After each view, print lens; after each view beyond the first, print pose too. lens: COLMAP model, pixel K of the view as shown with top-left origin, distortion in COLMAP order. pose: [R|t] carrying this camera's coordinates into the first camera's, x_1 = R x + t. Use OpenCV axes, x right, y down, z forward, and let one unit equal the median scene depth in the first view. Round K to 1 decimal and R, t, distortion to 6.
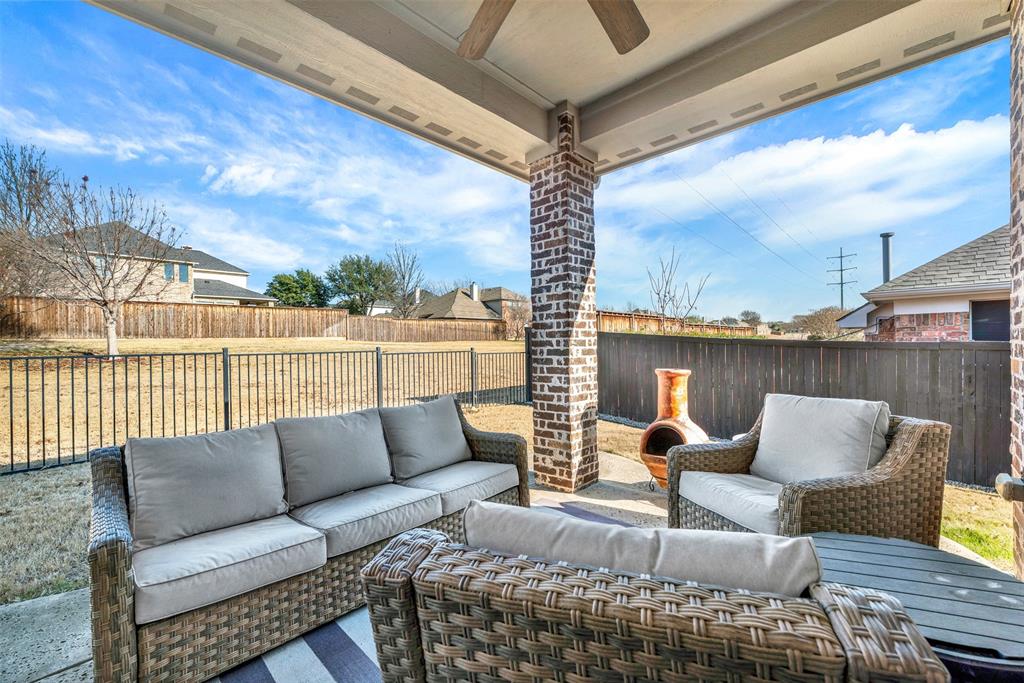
lens RADIAL K [[417.7, 0, 508.9], [0, 417.7, 343.0], [0, 0, 1]] dist [0.000276, -0.000070]
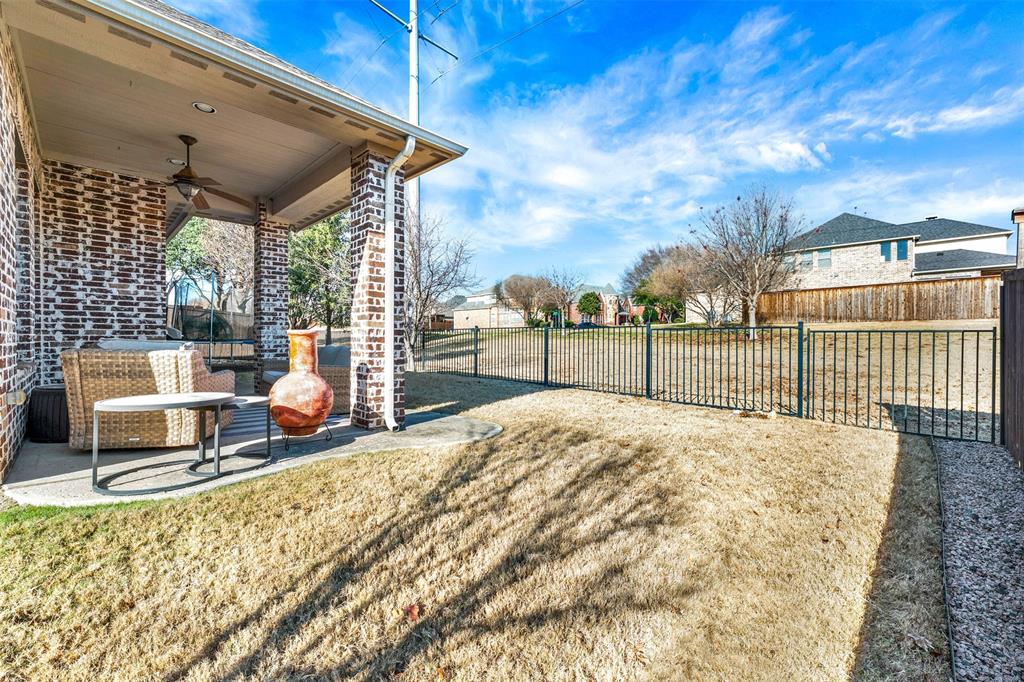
lens RADIAL K [[417.7, 0, 509.1], [0, 417.7, 340.4], [0, 0, 1]] dist [0.000276, -0.000070]
pose [[-0.013464, 0.023757, -0.999627, 0.163017], [0.002088, 0.999716, 0.023731, 0.007097], [0.999907, -0.001767, -0.013510, 0.169638]]
